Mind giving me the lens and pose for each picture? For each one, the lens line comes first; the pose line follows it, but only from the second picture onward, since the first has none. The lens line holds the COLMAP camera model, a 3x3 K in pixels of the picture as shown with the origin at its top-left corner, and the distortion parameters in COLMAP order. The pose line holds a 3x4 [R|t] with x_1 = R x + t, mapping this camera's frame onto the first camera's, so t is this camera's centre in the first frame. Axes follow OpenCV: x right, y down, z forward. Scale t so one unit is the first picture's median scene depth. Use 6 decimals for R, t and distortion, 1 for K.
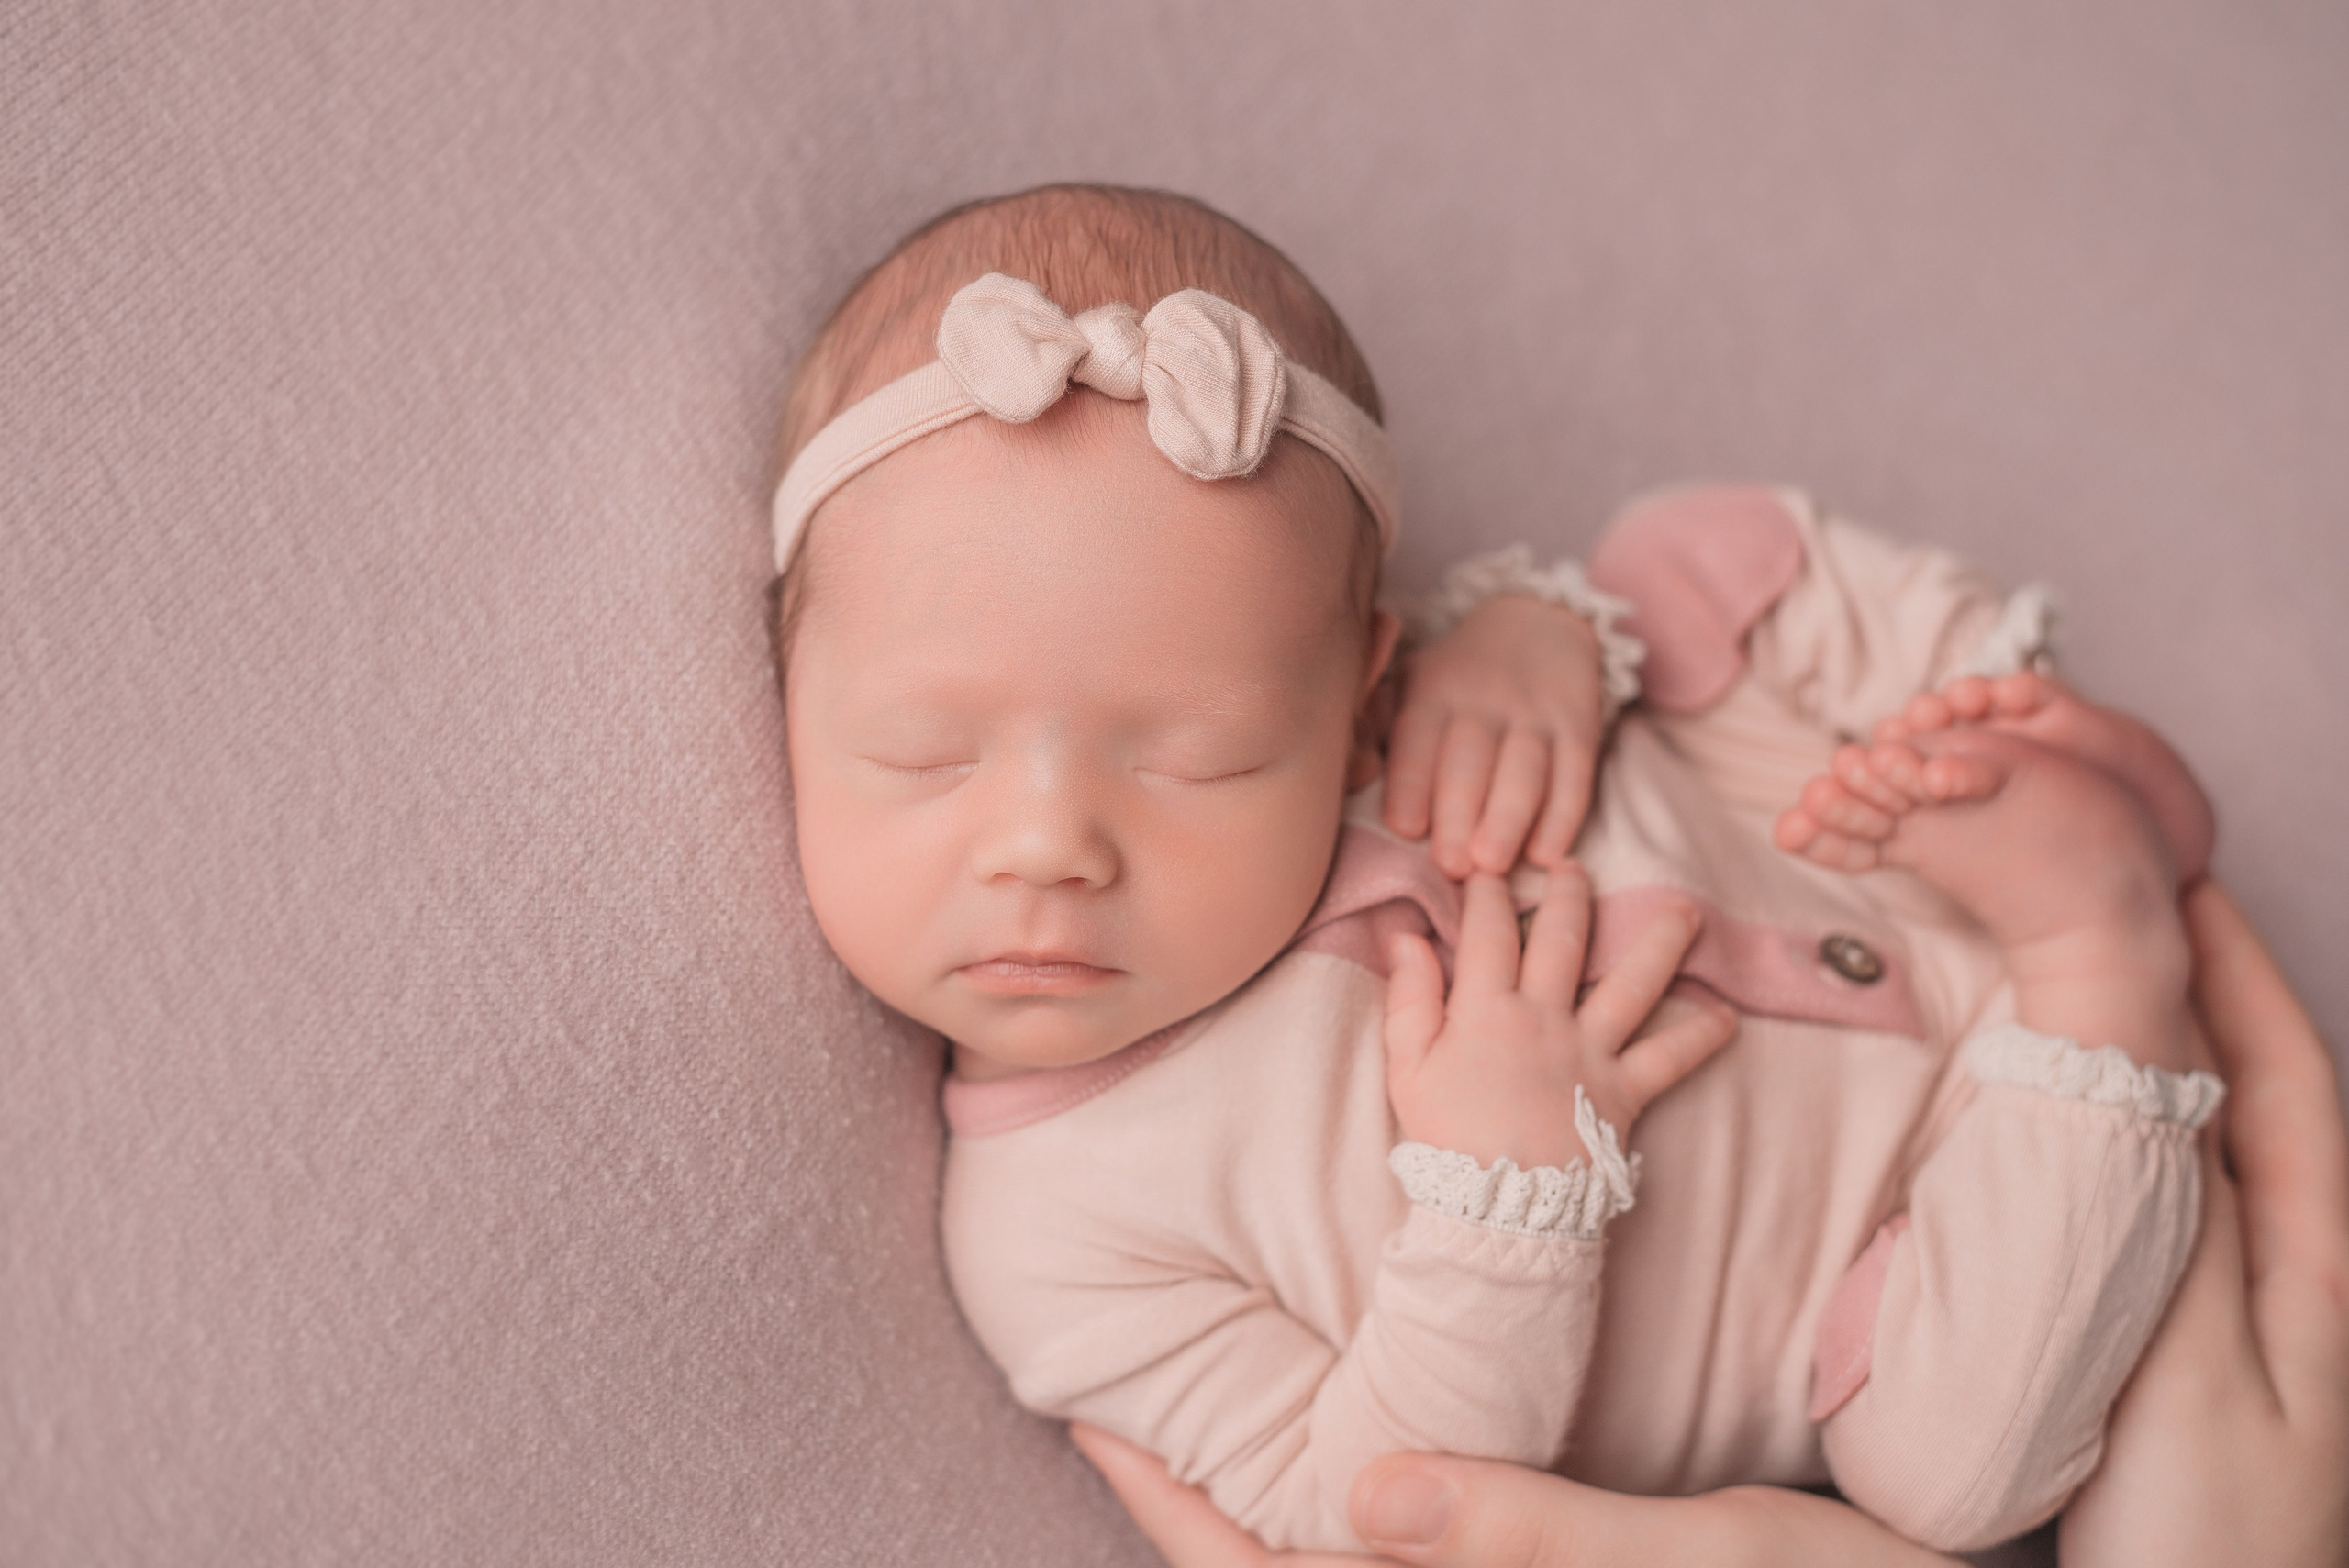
lens RADIAL K [[3599.0, 0, 1176.8], [0, 3599.0, 912.3], [0, 0, 1]] dist [-0.082491, -0.944254]
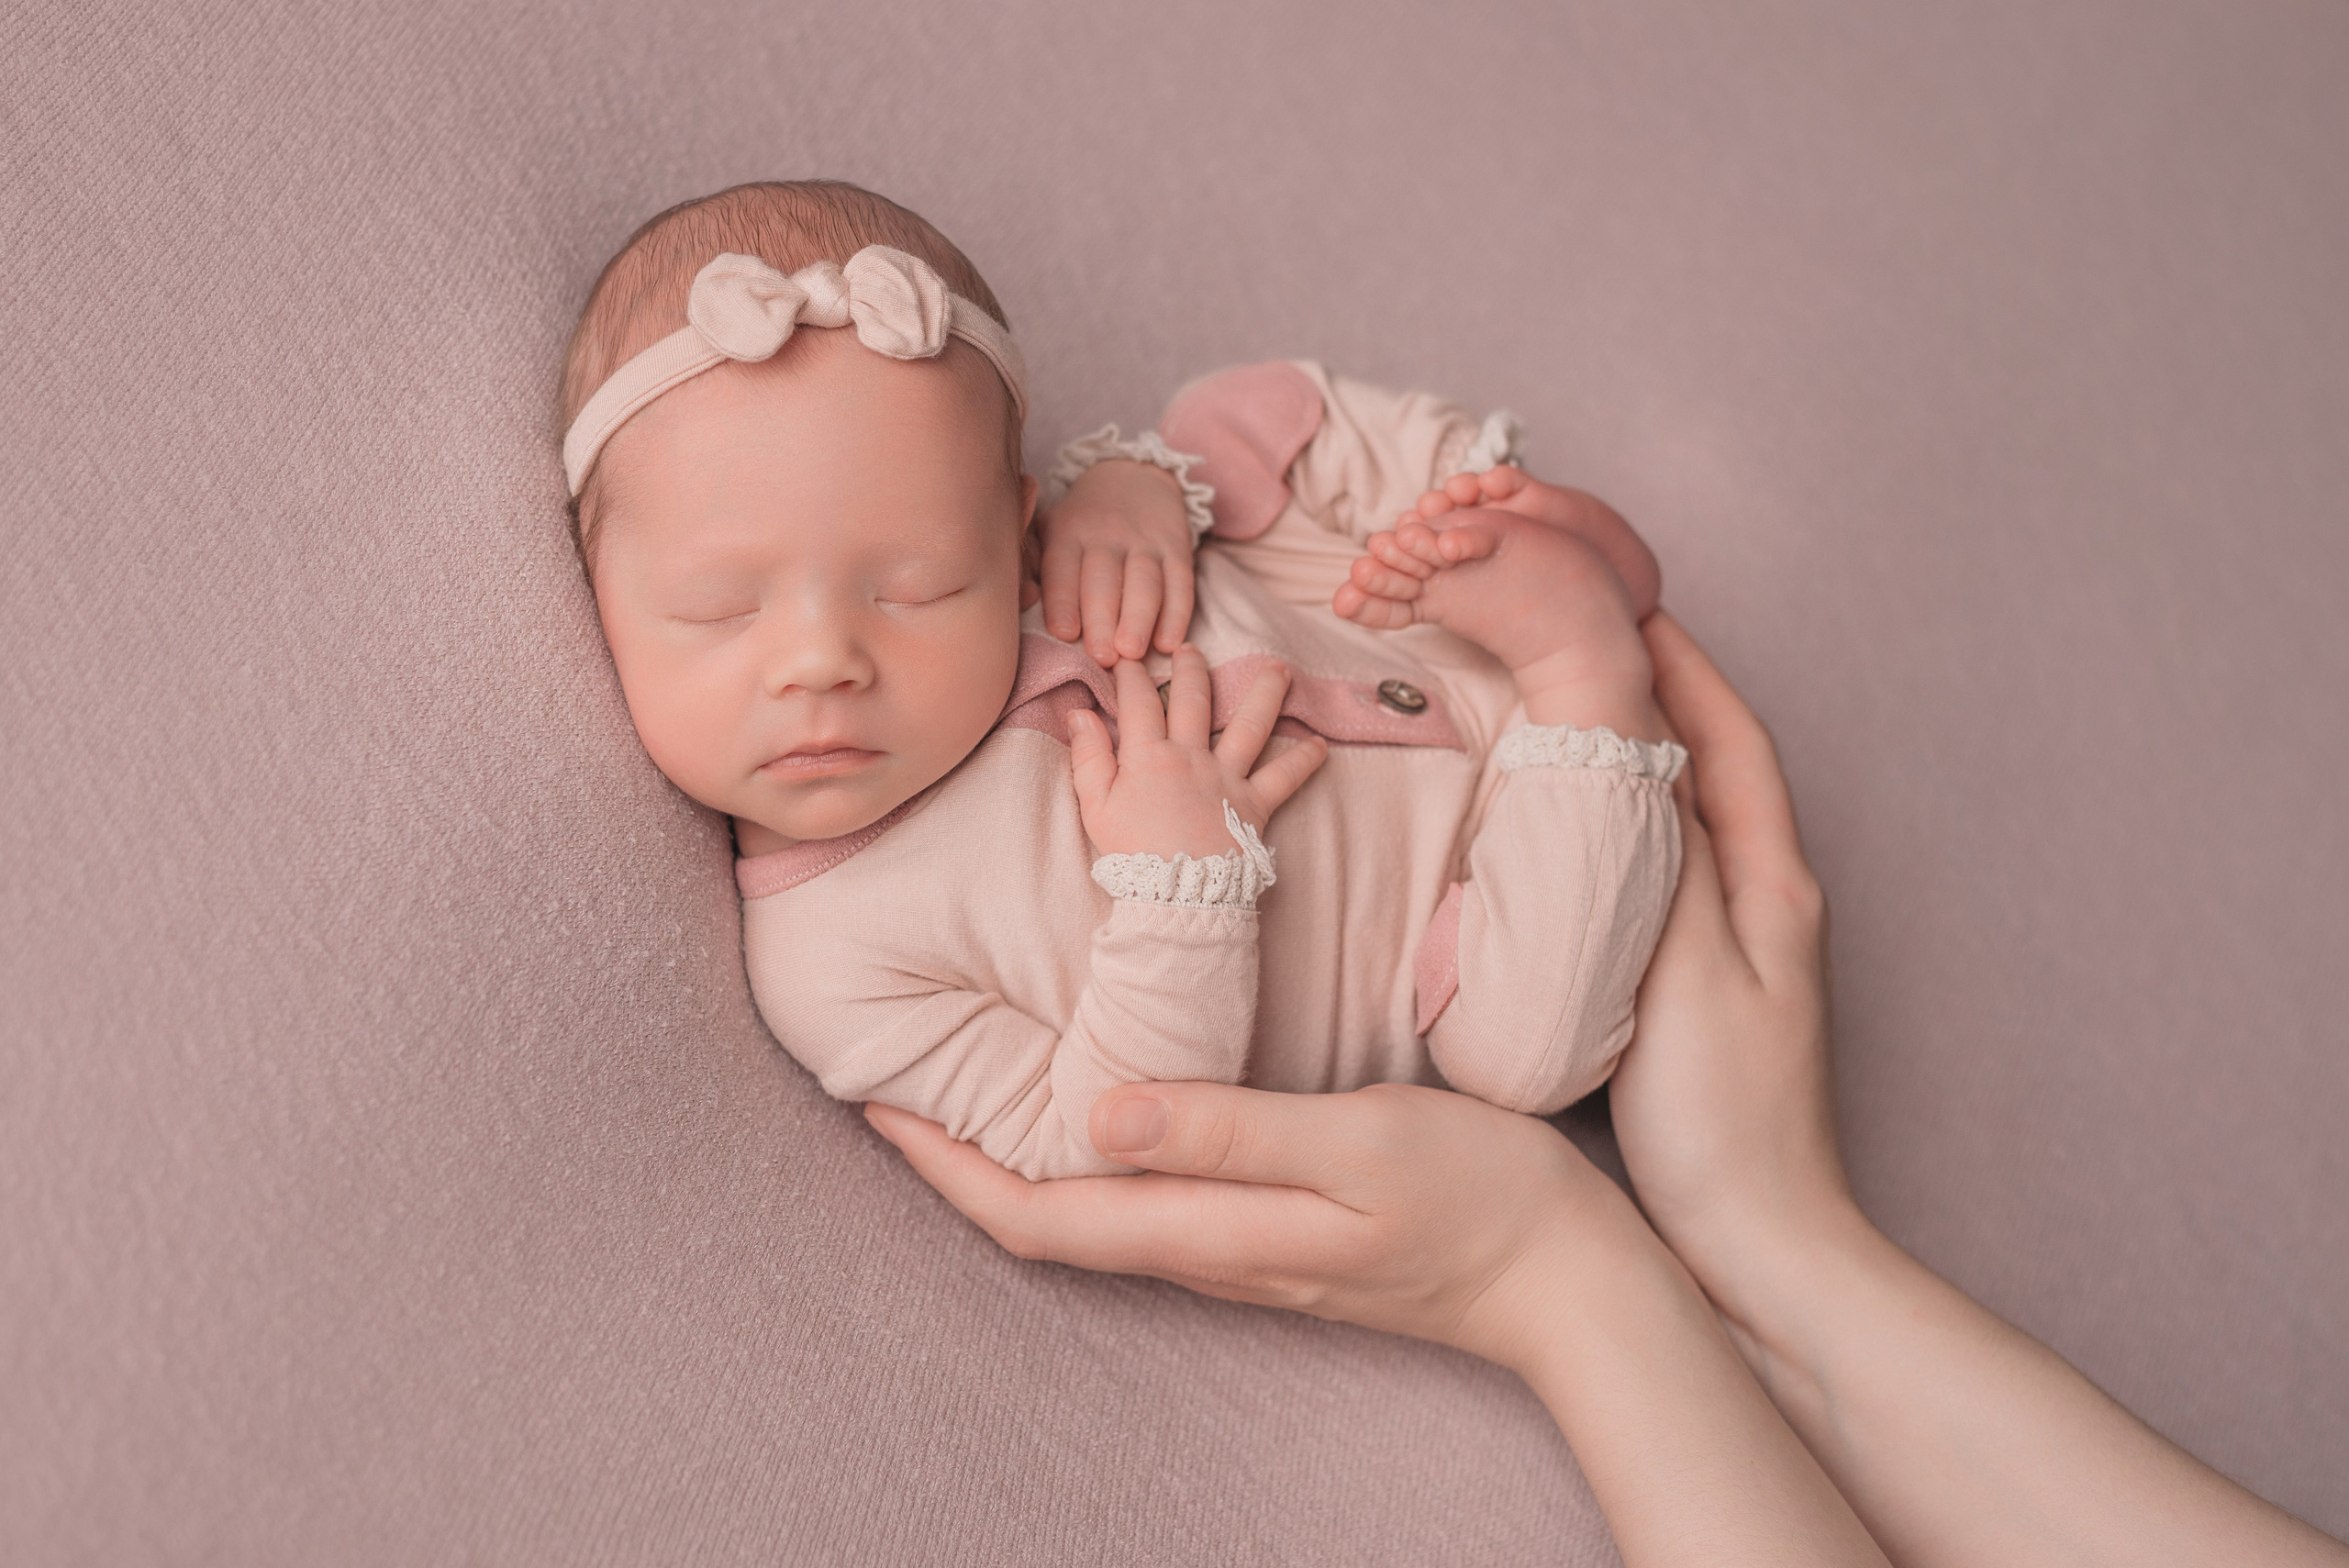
lens RADIAL K [[3599.0, 0, 1176.8], [0, 3599.0, 912.3], [0, 0, 1]] dist [-0.082491, -0.944254]
pose [[0.981893, -0.121815, 0.145075, -0.110505], [0.121757, 0.992516, 0.009316, 0.078179], [-0.145124, 0.008516, 0.989377, -0.353794]]
